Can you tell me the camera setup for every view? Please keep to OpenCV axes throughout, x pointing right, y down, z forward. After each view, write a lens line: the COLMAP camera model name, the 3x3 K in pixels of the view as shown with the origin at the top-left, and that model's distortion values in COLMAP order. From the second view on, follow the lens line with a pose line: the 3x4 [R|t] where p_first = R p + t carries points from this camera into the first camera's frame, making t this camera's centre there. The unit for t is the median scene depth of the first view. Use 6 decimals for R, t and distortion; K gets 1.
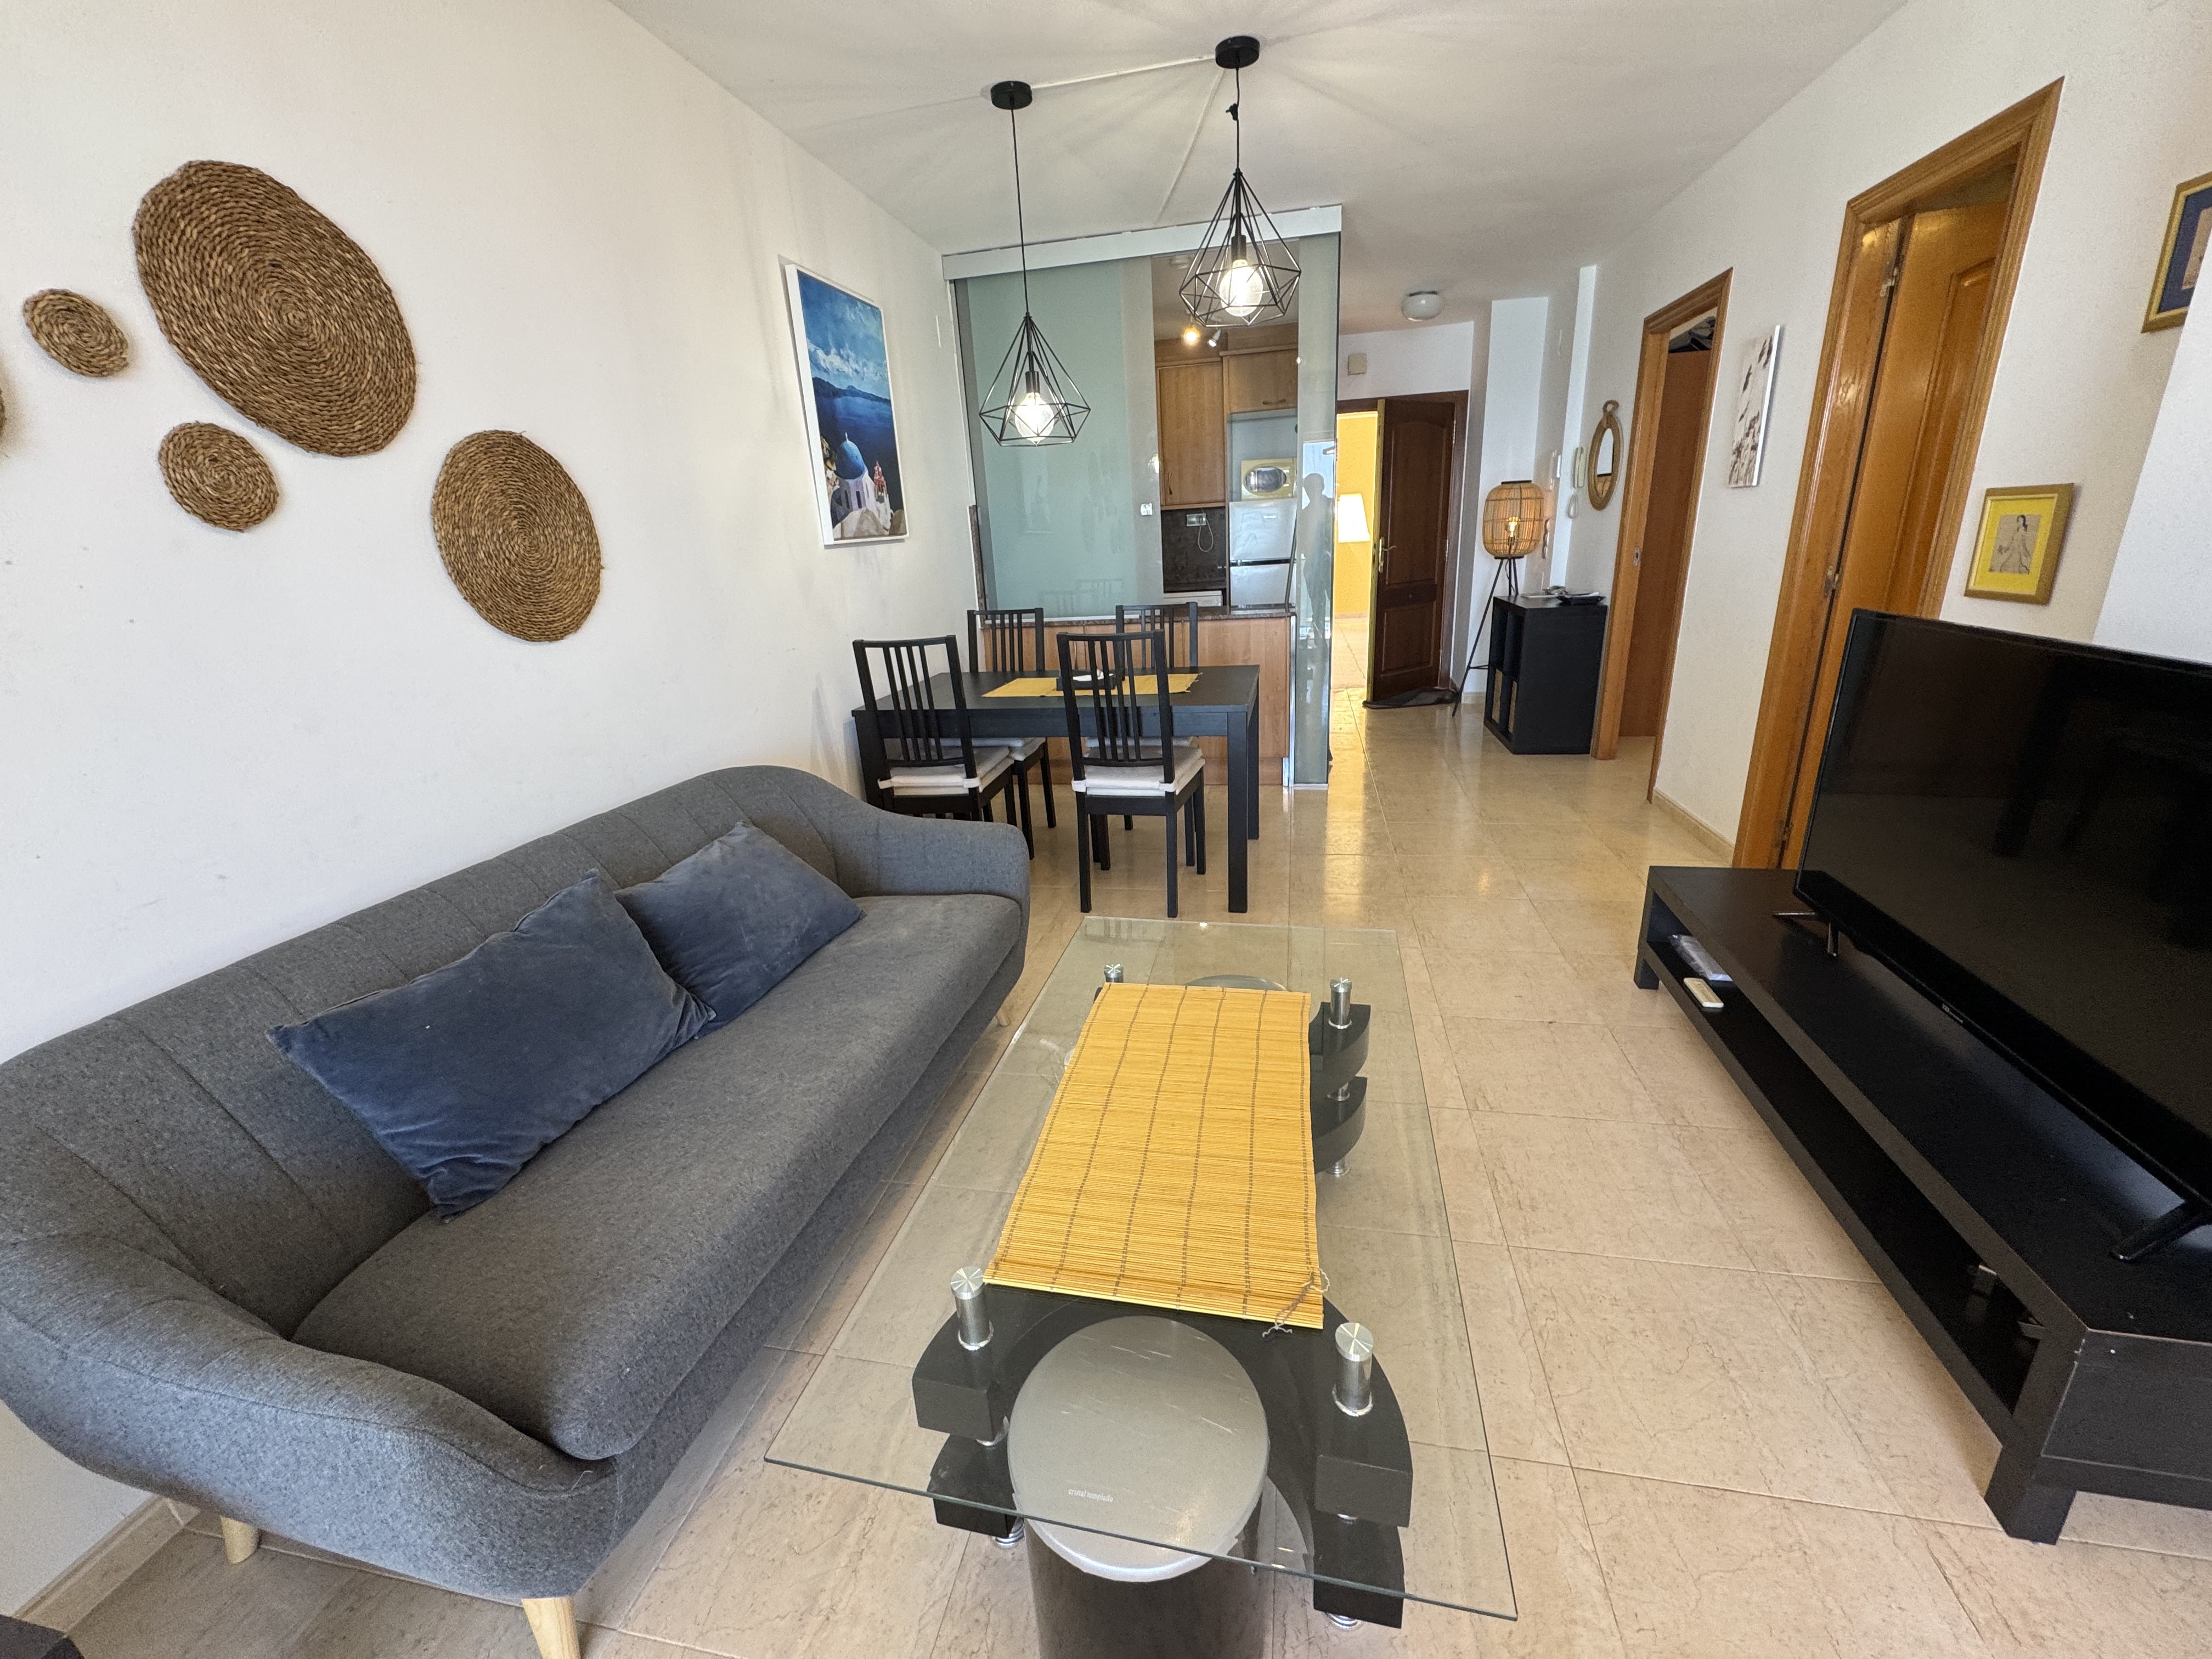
lens RADIAL K [[883.3, 0, 1108.0], [0, 883.3, 823.3], [0, 0, 1]] dist [-0.003093, 0.000768]
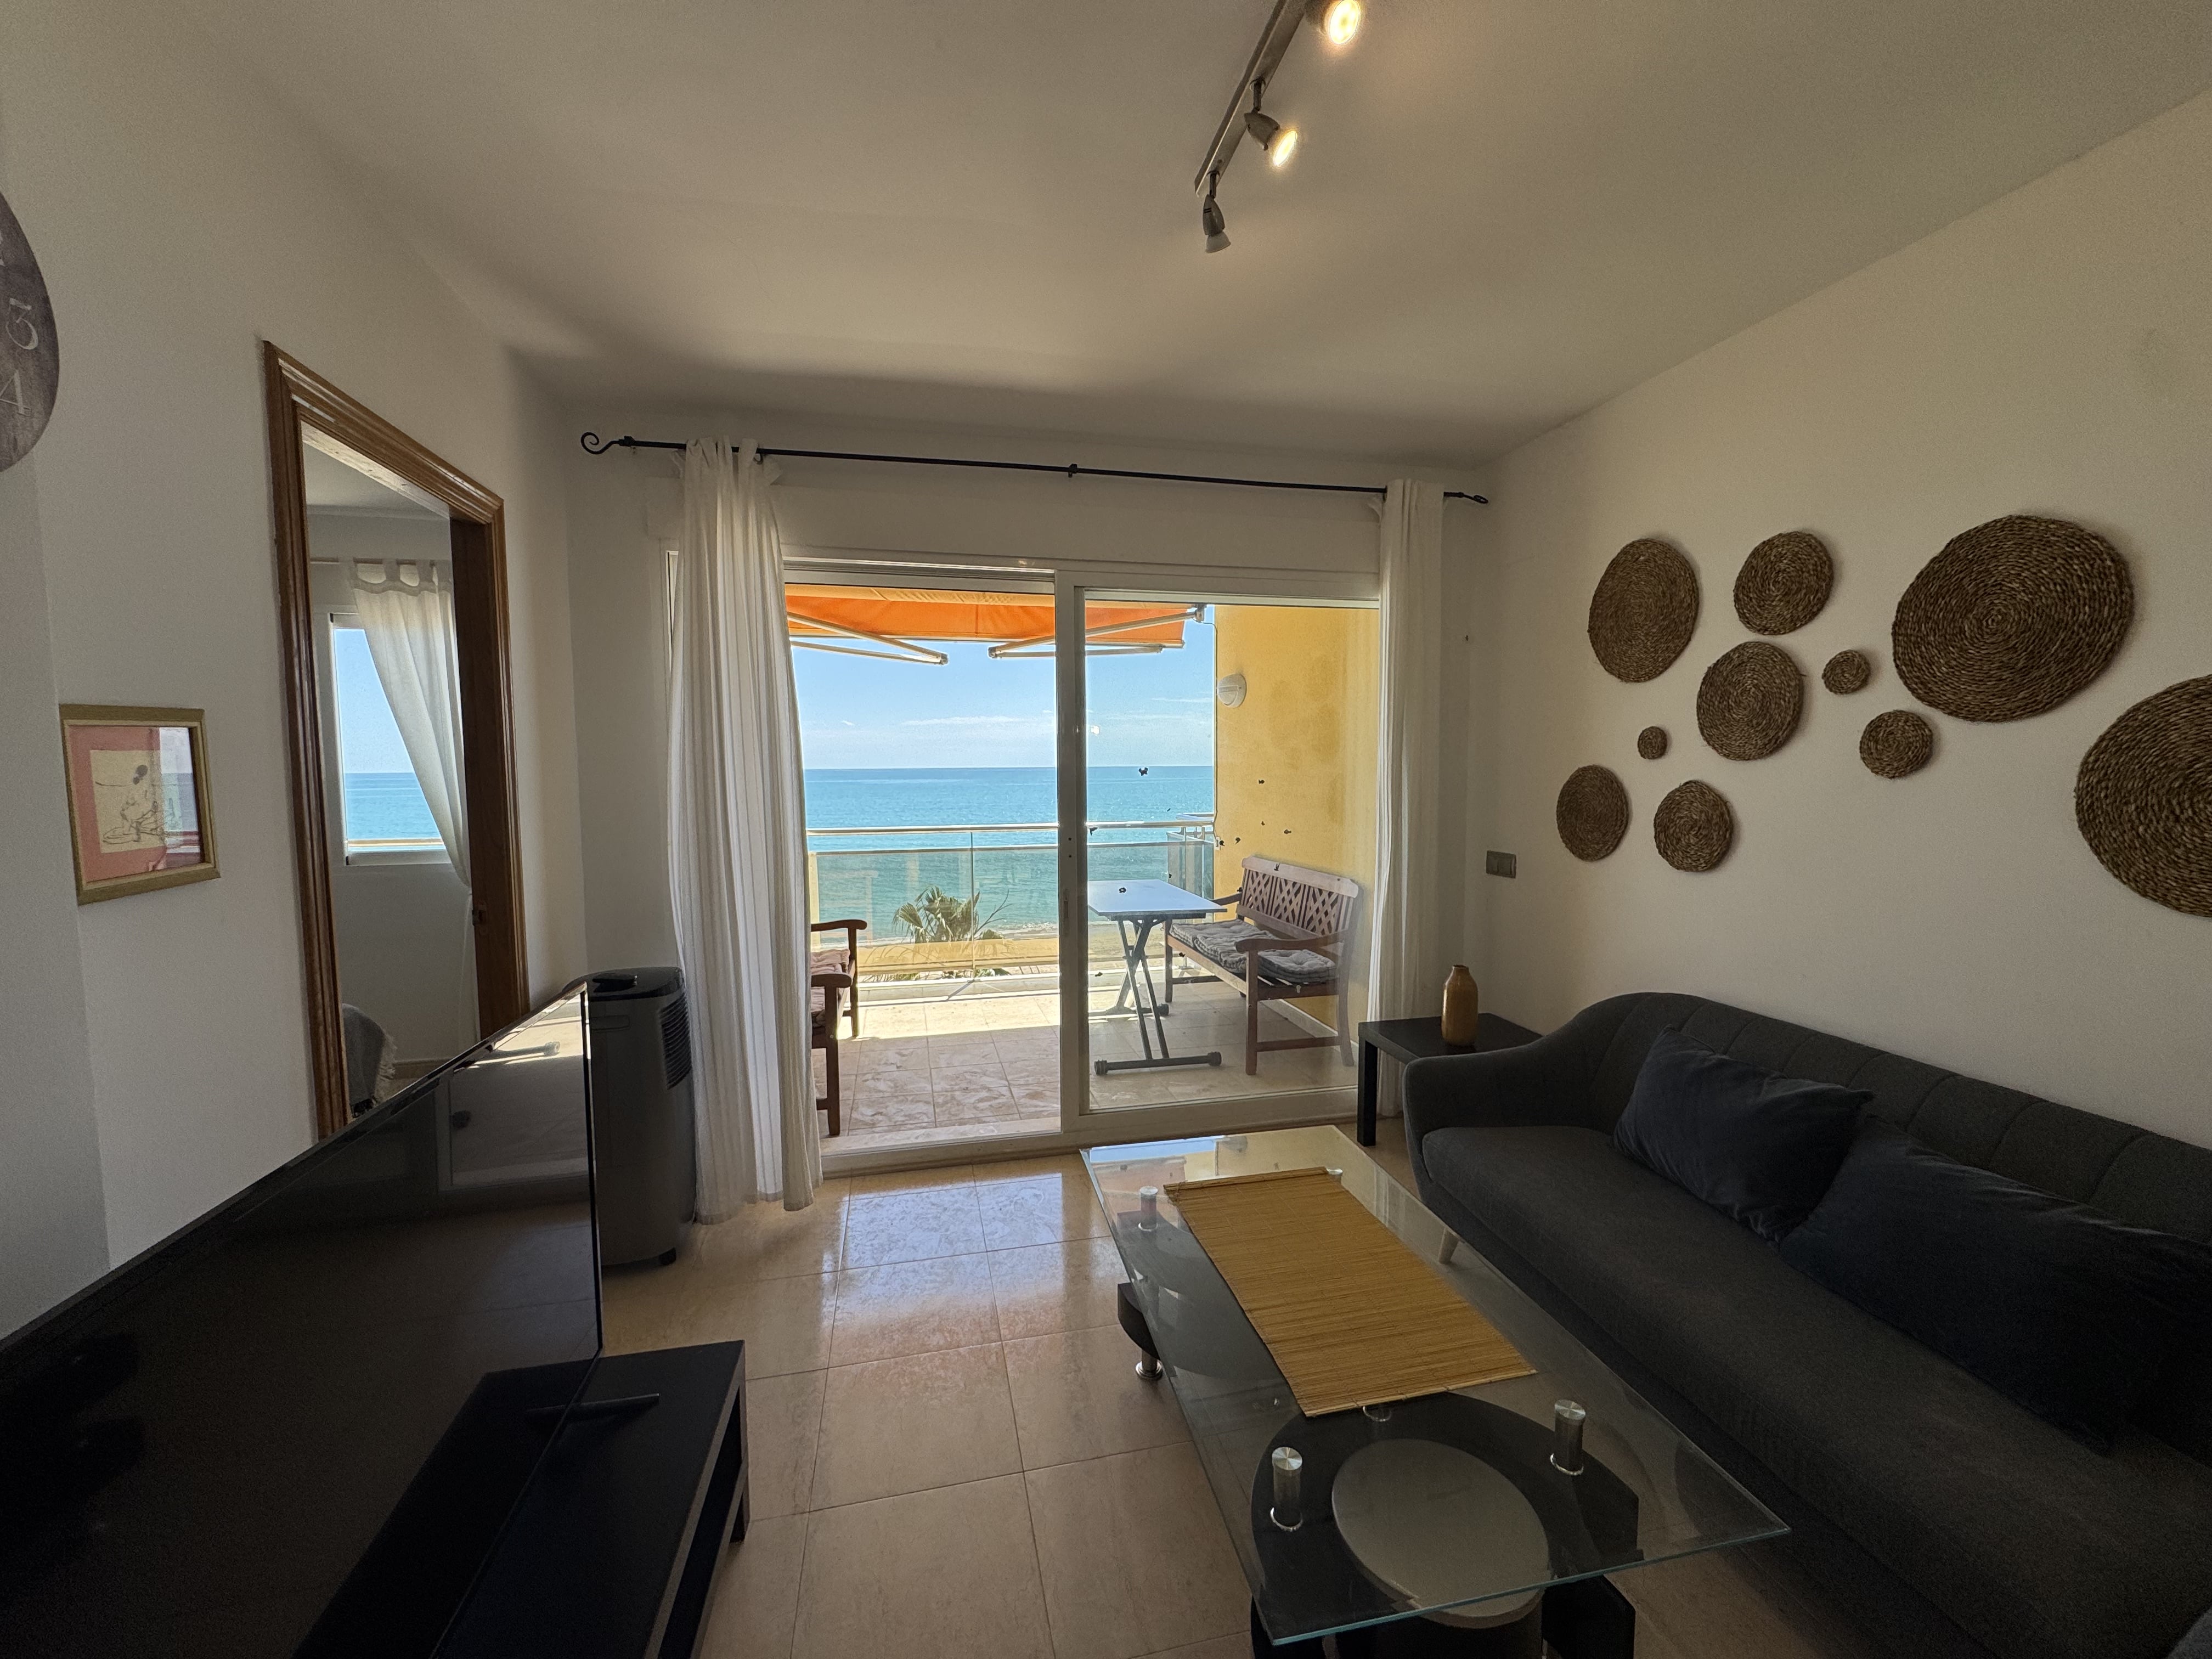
lens RADIAL K [[883.3, 0, 1108.0], [0, 883.3, 823.3], [0, 0, 1]] dist [-0.003093, 0.000768]
pose [[-0.910160, 0.087383, -0.404935, 0.379475], [-0.075339, 0.926282, 0.369224, -0.328509], [0.407347, 0.366560, -0.836482, 0.800415]]
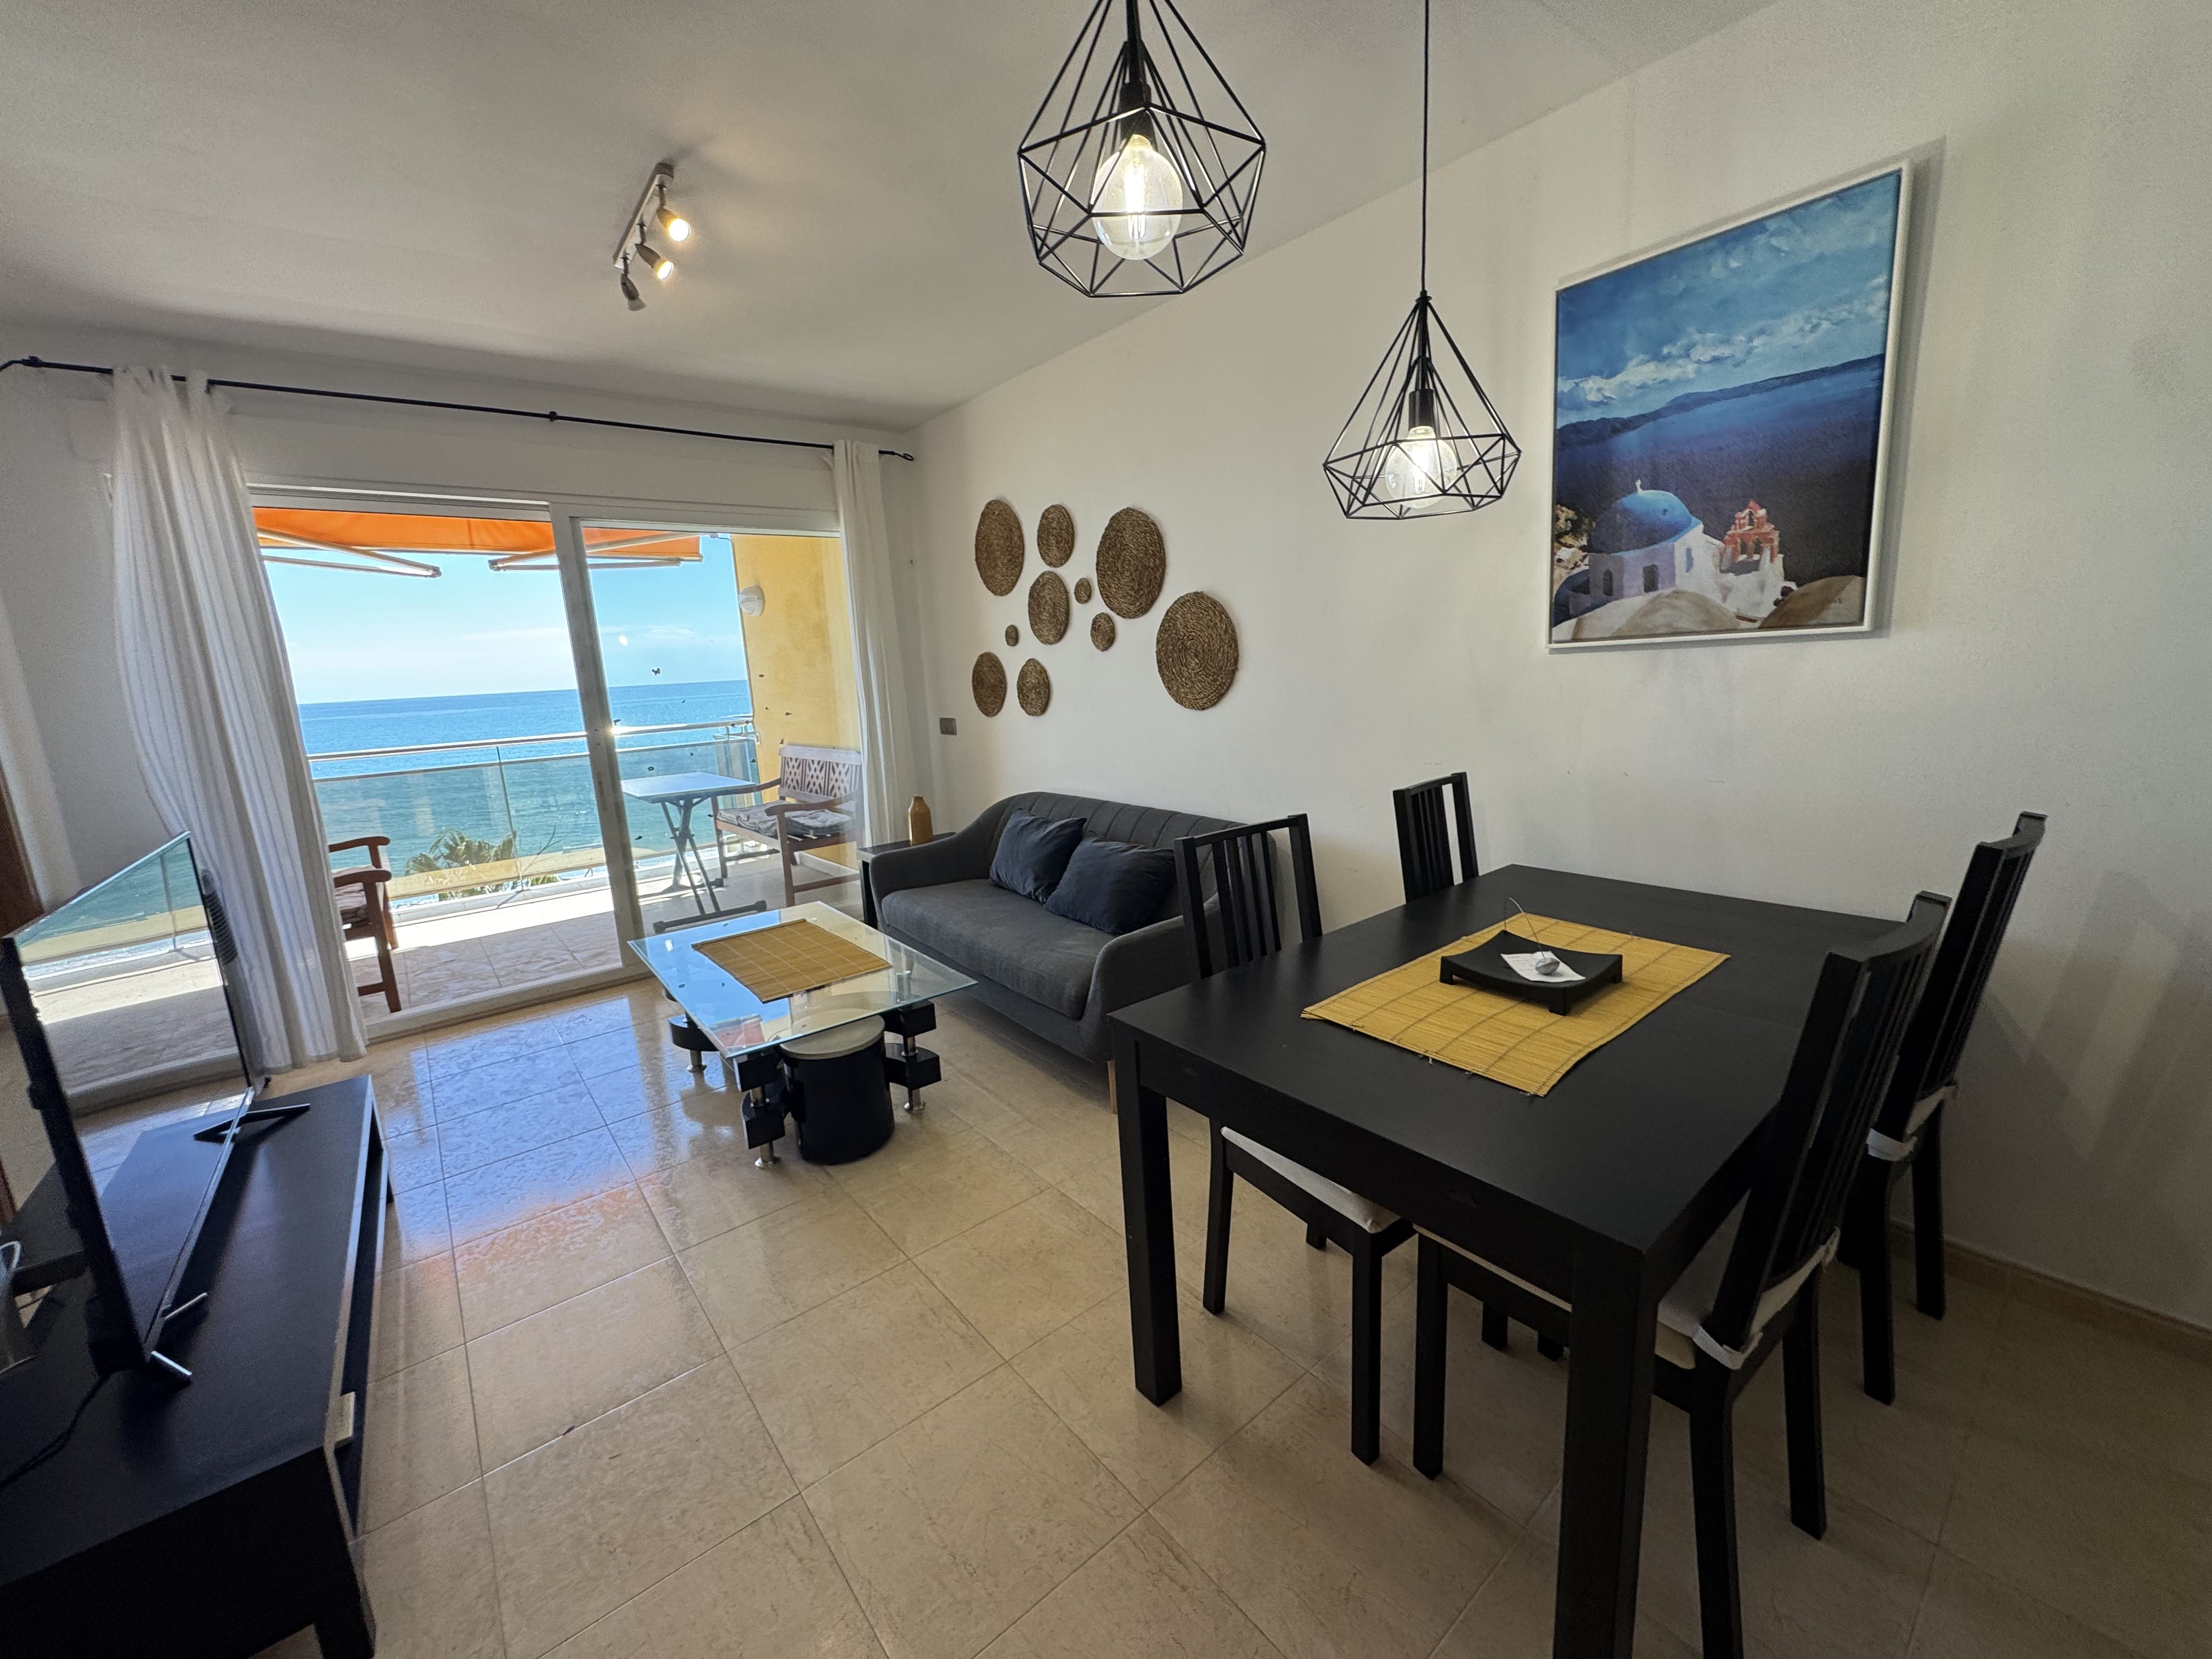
lens RADIAL K [[883.3, 0, 1108.0], [0, 883.3, 823.3], [0, 0, 1]] dist [-0.003093, 0.000768]
pose [[-0.629051, 0.226829, -0.743534, 0.516668], [-0.160869, 0.897792, 0.409988, -0.446339], [0.760536, 0.377515, -0.528267, 1.215008]]
